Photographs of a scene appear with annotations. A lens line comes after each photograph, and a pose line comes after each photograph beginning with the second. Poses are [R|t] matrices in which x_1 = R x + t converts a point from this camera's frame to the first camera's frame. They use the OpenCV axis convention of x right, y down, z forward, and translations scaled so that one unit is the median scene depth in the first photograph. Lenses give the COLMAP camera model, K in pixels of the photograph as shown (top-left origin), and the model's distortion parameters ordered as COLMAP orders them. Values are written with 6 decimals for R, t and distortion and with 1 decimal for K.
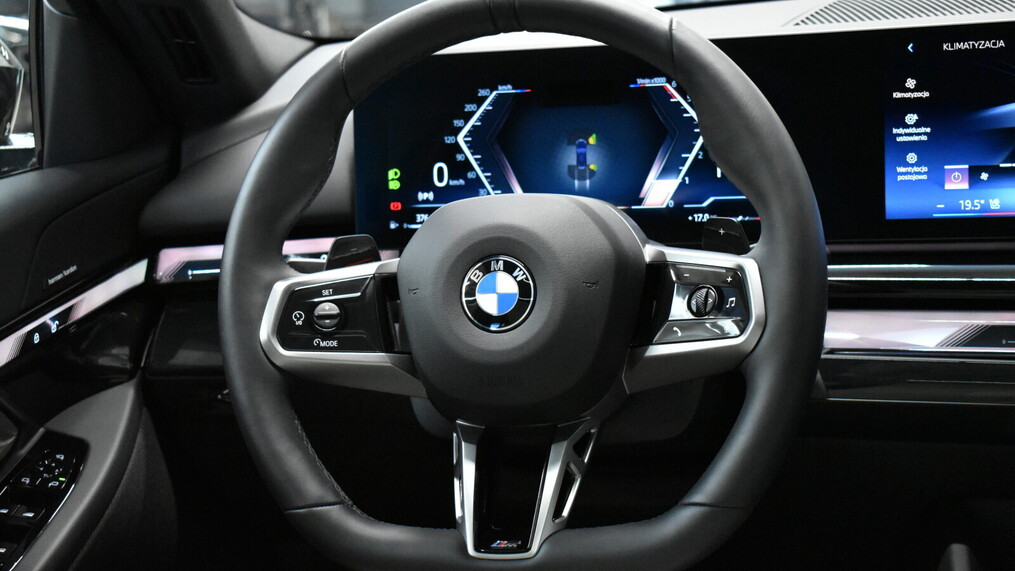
lens RADIAL K [[1691.5, 0, 507.0], [0, 1691.5, 285.1], [0, 0, 1]] dist [-0.060806, 0.000000]
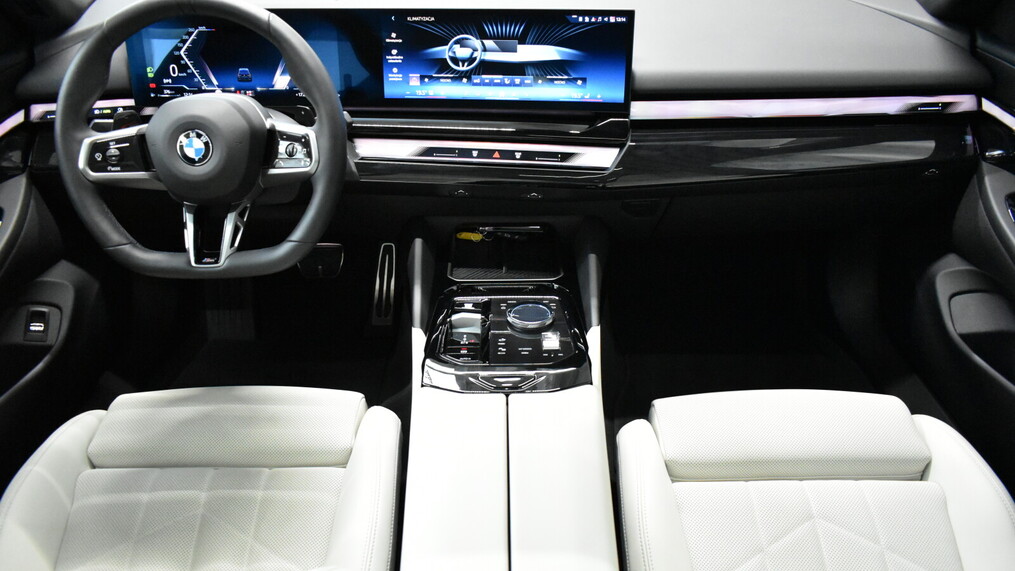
lens RADIAL K [[771.5, 0, 508.3], [0, 771.5, 286.1], [0, 0, 1]] dist [-0.017053, 0.003516]
pose [[0.960141, -0.069932, 0.270627, 0.095457], [-0.015359, 0.953535, 0.300891, -0.121022], [-0.279094, -0.293054, 0.914454, -0.062755]]
